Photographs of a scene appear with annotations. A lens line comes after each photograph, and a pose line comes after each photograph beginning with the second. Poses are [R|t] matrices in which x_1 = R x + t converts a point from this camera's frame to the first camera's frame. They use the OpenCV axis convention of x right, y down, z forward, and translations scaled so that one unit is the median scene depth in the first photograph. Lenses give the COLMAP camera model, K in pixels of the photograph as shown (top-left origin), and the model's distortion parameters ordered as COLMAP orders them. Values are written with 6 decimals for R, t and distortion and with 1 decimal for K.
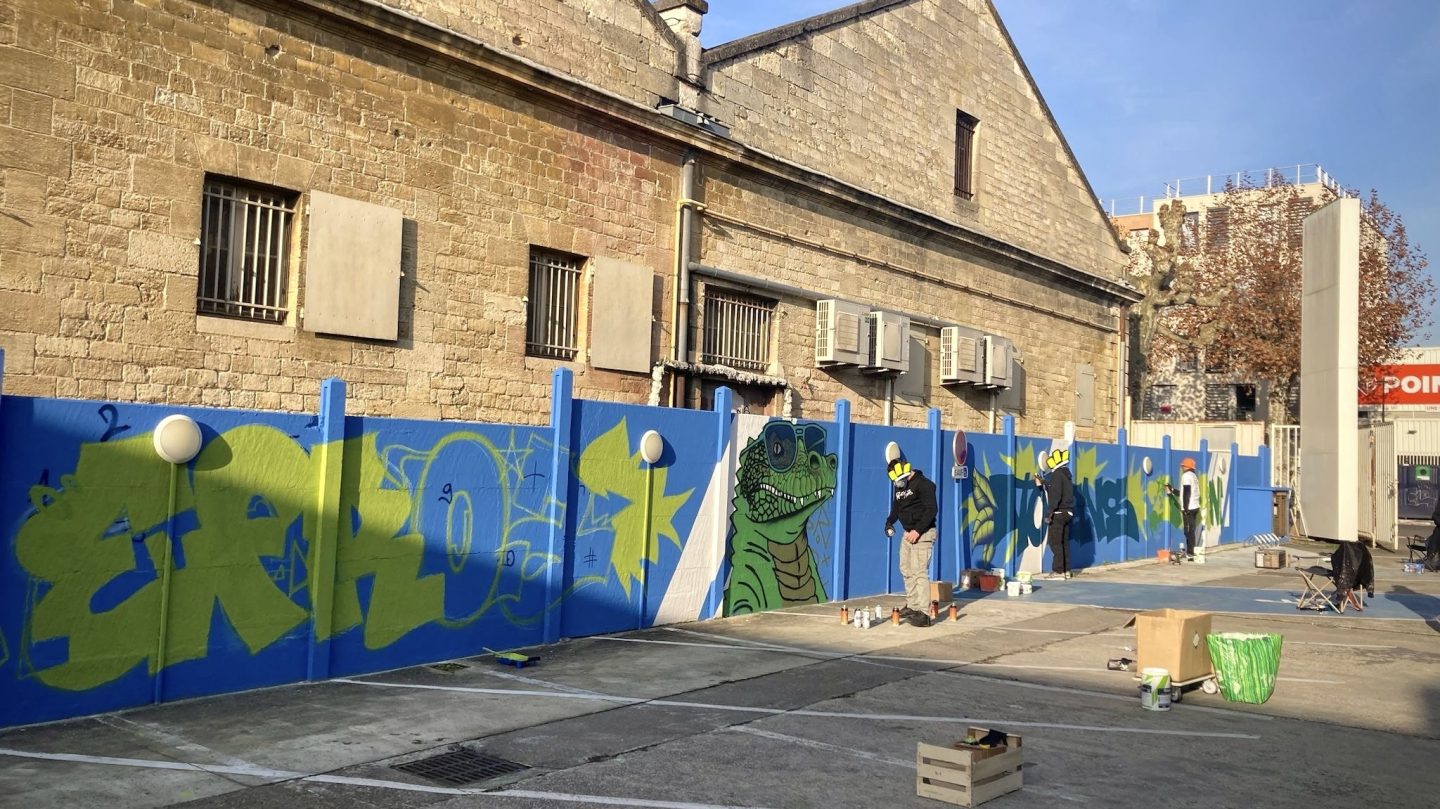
lens RADIAL K [[1176.8, 0, 705.1], [0, 1176.8, 397.0], [0, 0, 1]] dist [0.046400, -0.054670]
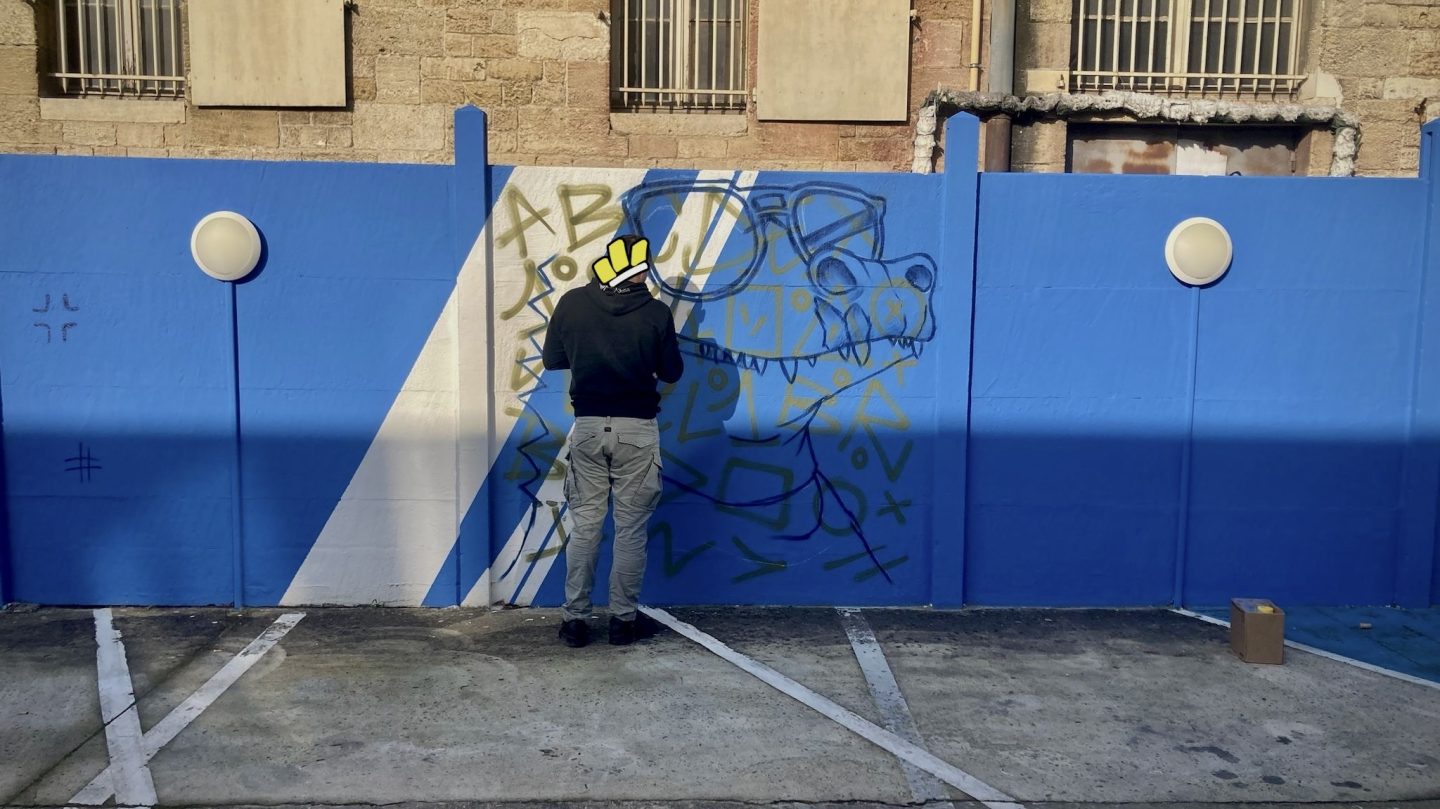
lens RADIAL K [[1176.8, 0, 713.1], [0, 1176.8, 395.6], [0, 0, 1]] dist [0.046400, -0.054670]
pose [[0.653707, 0.053660, -0.754843, 0.338611], [0.047718, 0.992575, 0.111885, 0.043654], [0.755242, -0.109159, 0.646292, 0.614676]]
